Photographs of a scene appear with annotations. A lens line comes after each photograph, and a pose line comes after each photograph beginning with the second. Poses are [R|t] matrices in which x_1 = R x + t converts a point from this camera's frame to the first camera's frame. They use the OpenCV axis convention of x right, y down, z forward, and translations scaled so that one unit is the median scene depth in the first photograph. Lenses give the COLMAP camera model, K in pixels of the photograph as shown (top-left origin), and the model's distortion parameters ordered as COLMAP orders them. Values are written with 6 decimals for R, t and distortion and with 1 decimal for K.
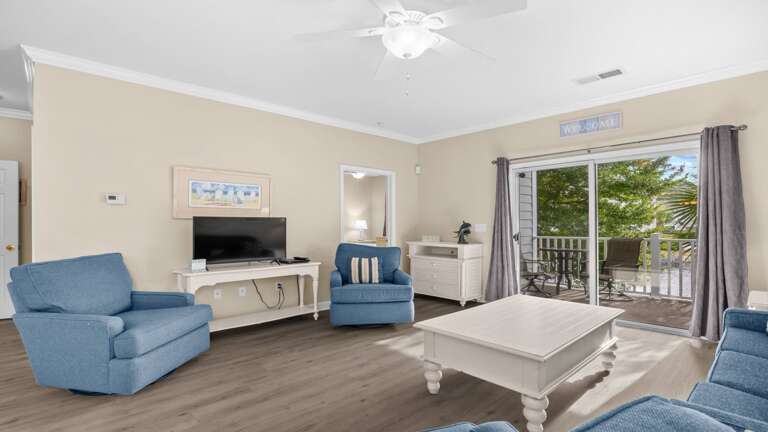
lens RADIAL K [[364.2, 0, 383.8], [0, 364.2, 228.6], [0, 0, 1]] dist [-0.016815, 0.001822]
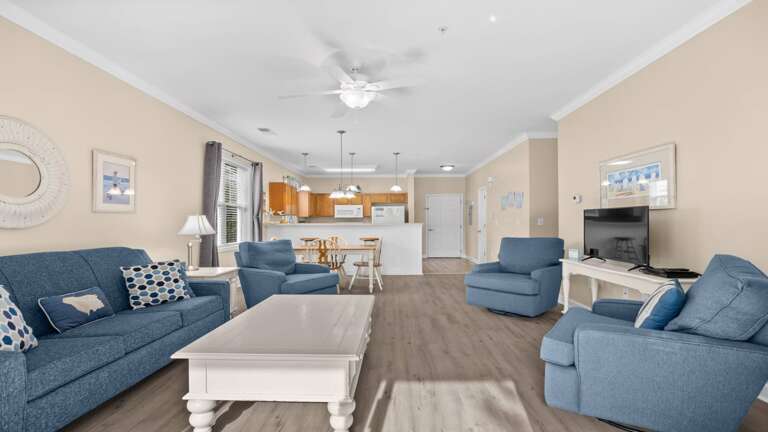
lens RADIAL K [[364.2, 0, 376.8], [0, 364.2, 219.1], [0, 0, 1]] dist [-0.016815, 0.001822]
pose [[-0.721301, 0.000680, -0.692622, 0.622632], [0.000806, 1.000000, 0.000143, -0.005487], [0.692622, -0.000455, -0.721301, 1.242393]]
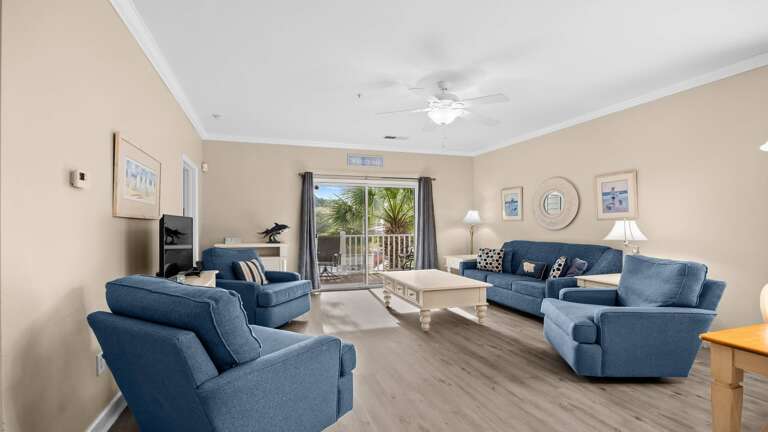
lens RADIAL K [[364.2, 0, 394.3], [0, 364.2, 228.4], [0, 0, 1]] dist [-0.016815, 0.001822]
pose [[0.394690, -0.007540, 0.918784, -0.894699], [0.011248, 0.999931, 0.003374, -0.005373], [-0.918746, 0.009003, 0.394747, 0.314723]]
